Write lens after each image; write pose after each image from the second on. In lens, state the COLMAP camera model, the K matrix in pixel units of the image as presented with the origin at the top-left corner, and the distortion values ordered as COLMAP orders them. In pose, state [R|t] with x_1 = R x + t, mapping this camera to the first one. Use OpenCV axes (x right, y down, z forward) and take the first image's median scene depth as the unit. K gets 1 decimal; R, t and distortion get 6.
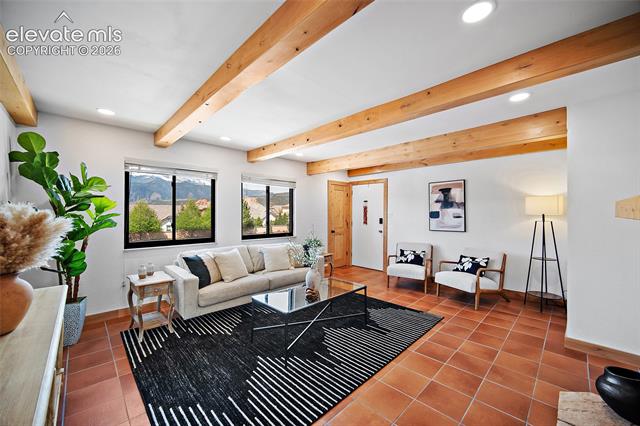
lens RADIAL K [[252.7, 0, 322.3], [0, 252.7, 211.7], [0, 0, 1]] dist [0.001992, 0.000130]
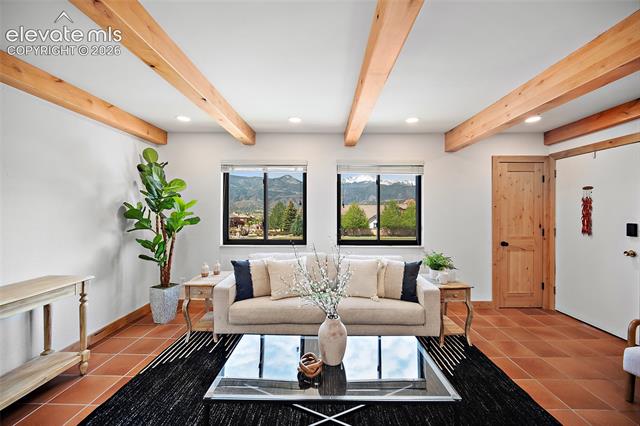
lens RADIAL K [[252.7, 0, 326.4], [0, 252.7, 211.8], [0, 0, 1]] dist [0.001992, 0.000130]
pose [[0.711768, -0.000320, -0.702414, 0.224912], [0.002417, 0.999995, 0.001994, 0.004527], [0.702410, -0.003117, 0.711765, 0.428497]]
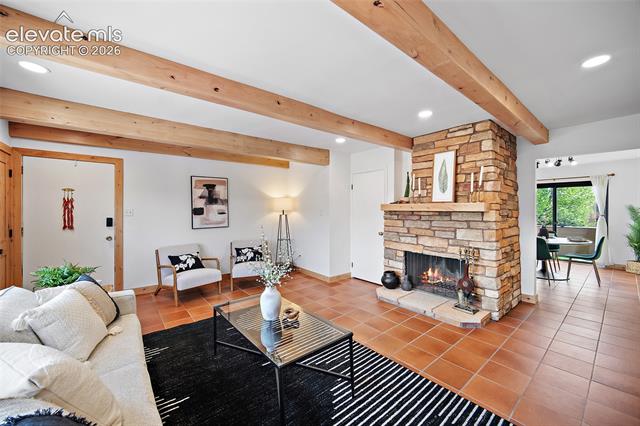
lens RADIAL K [[252.7, 0, 323.2], [0, 252.7, 210.8], [0, 0, 1]] dist [0.001992, 0.000130]
pose [[0.075358, -0.009196, 0.997114, -0.513078], [-0.001183, 0.999956, 0.009312, 0.001034], [-0.997156, -0.001882, 0.075344, 0.552346]]
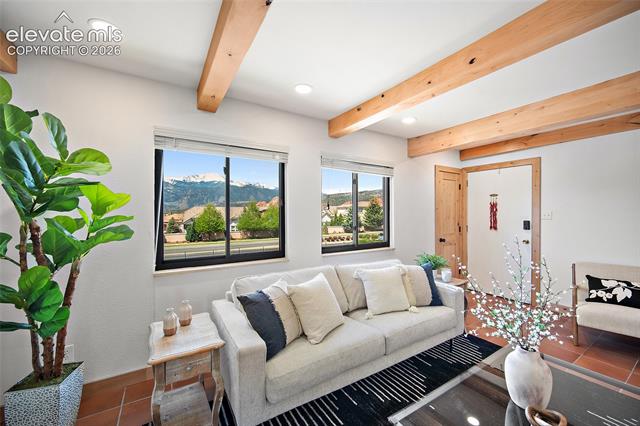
lens RADIAL K [[252.7, 0, 320.7], [0, 252.7, 214.2], [0, 0, 1]] dist [0.001992, 0.000130]
pose [[0.977017, -0.005415, -0.213091, -0.188877], [0.006862, 0.999958, 0.006051, 0.002518], [0.213049, -0.007374, 0.977014, 0.367532]]
